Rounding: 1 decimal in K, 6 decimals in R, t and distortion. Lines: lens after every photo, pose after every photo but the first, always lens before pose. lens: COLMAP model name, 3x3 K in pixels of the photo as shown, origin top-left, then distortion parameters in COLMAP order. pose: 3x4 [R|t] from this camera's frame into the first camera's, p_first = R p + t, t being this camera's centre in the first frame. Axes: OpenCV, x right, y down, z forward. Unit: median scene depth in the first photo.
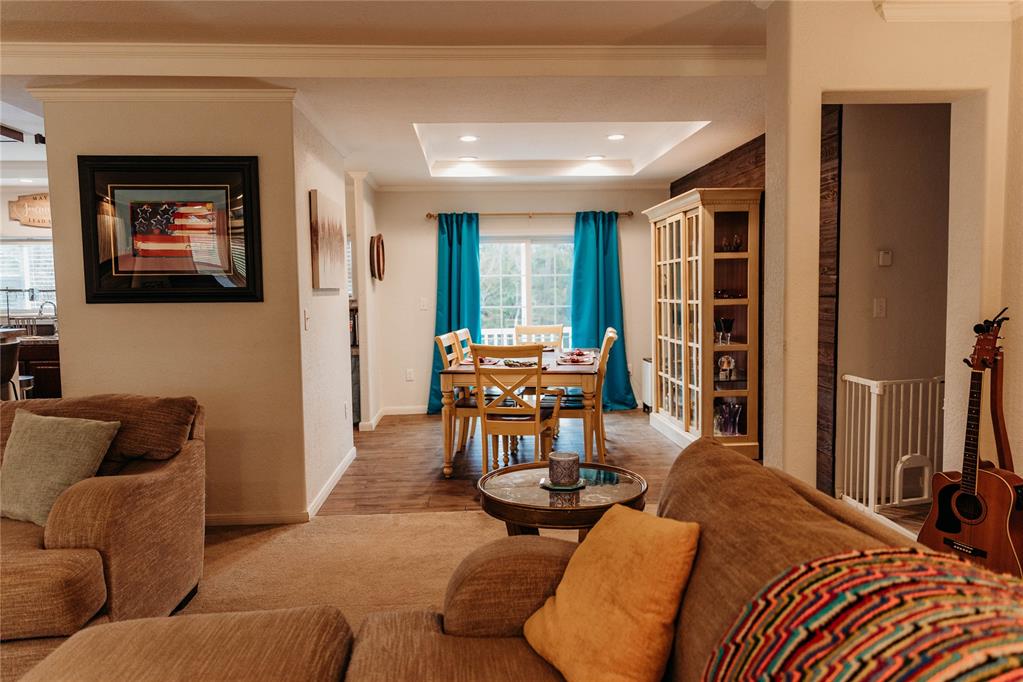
lens RADIAL K [[699.7, 0, 511.5], [0, 699.7, 341.0], [0, 0, 1]] dist [0.004492, -0.004235]
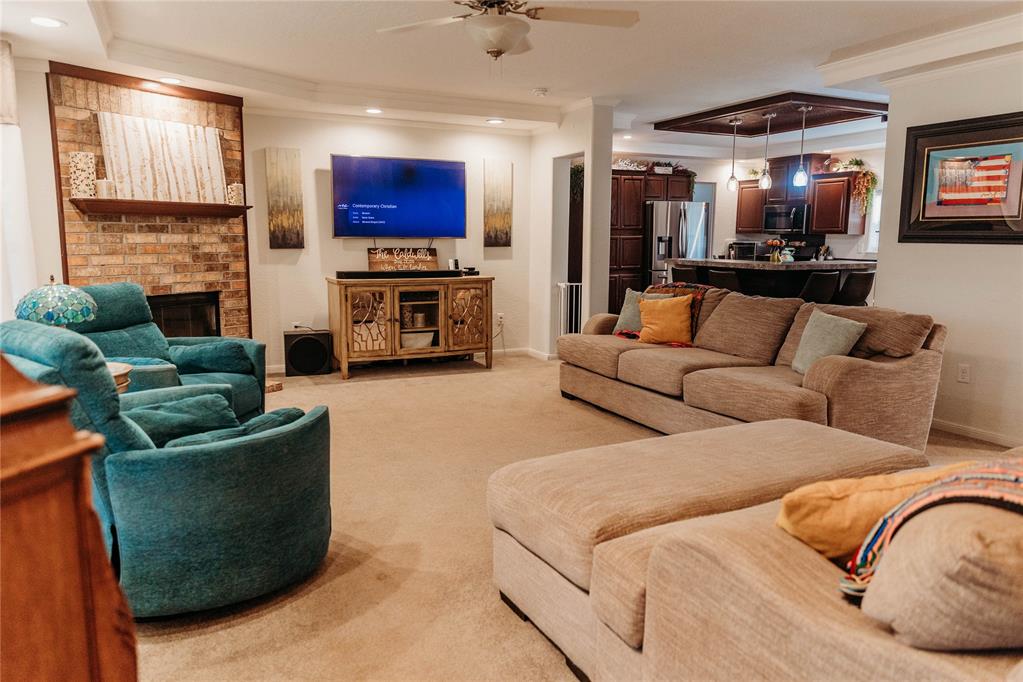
lens RADIAL K [[699.7, 0, 511.5], [0, 699.7, 341.0], [0, 0, 1]] dist [0.004492, -0.004235]
pose [[0.384362, 0.152267, -0.910538, 0.447163], [-0.076265, 0.988170, 0.133056, 0.012041], [0.920027, 0.018300, 0.391428, -0.229630]]
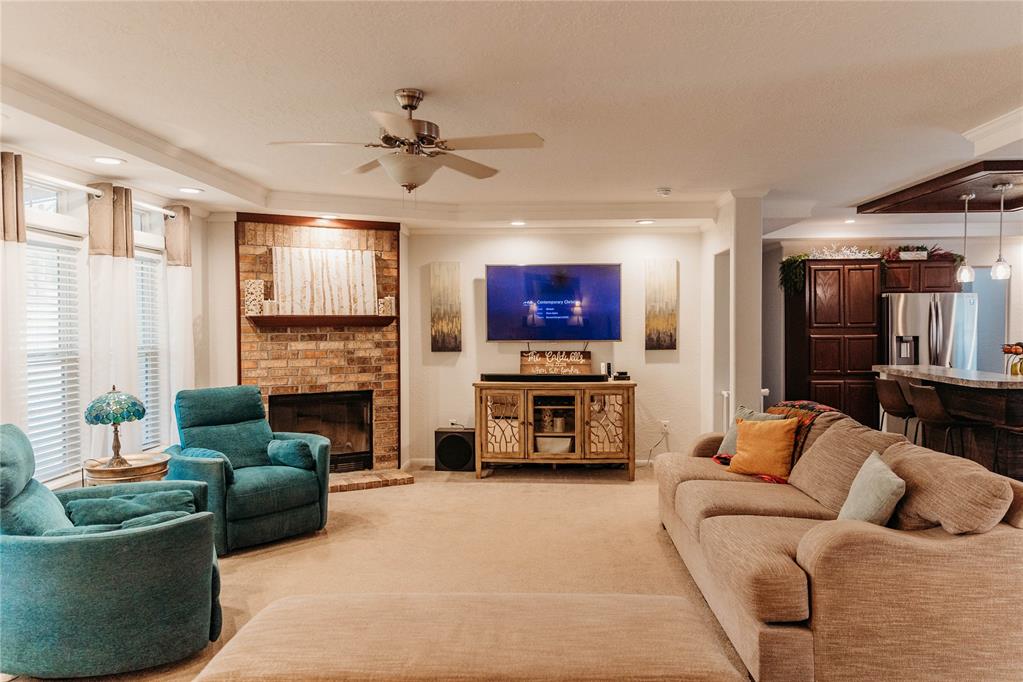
lens RADIAL K [[707.8, 0, 511.5], [0, 707.8, 341.0], [0, 0, 1]] dist [0.010216, -0.000158]
pose [[-0.105472, 0.041525, -0.993555, 0.514871], [-0.065146, 0.996693, 0.048572, -0.099799], [0.992286, 0.069849, -0.102418, 0.461275]]
